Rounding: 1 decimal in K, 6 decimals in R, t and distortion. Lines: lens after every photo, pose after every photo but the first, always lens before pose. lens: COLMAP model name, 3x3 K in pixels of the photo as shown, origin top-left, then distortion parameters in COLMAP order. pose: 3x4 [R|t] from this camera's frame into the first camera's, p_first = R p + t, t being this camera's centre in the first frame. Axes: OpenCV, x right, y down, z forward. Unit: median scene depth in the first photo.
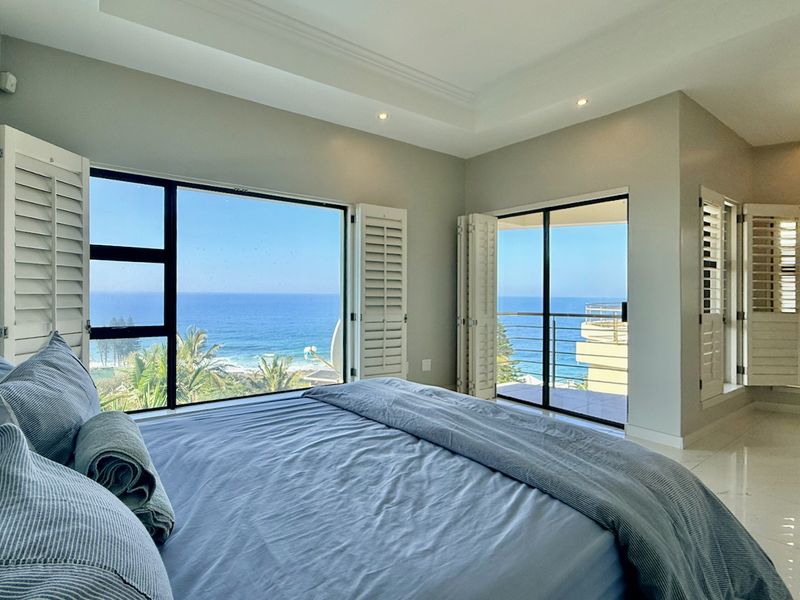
lens RADIAL K [[327.0, 0, 399.7], [0, 327.0, 294.8], [0, 0, 1]] dist [-0.002089, 0.000154]
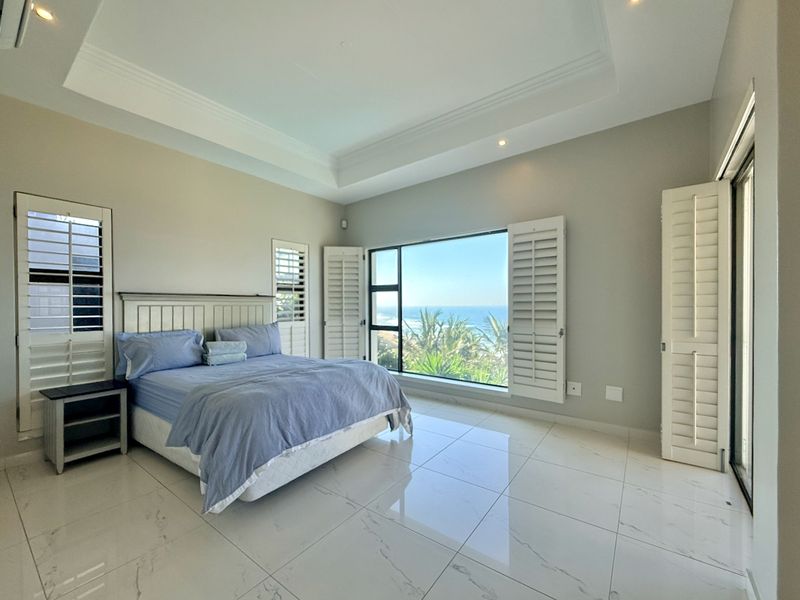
lens RADIAL K [[327.0, 0, 399.7], [0, 327.0, 307.8], [0, 0, 1]] dist [-0.002089, 0.000154]
pose [[0.400222, -0.004908, -0.916405, 0.730150], [0.006494, 0.999976, -0.002520, -0.000715], [0.916395, -0.004942, 0.400245, 0.222897]]
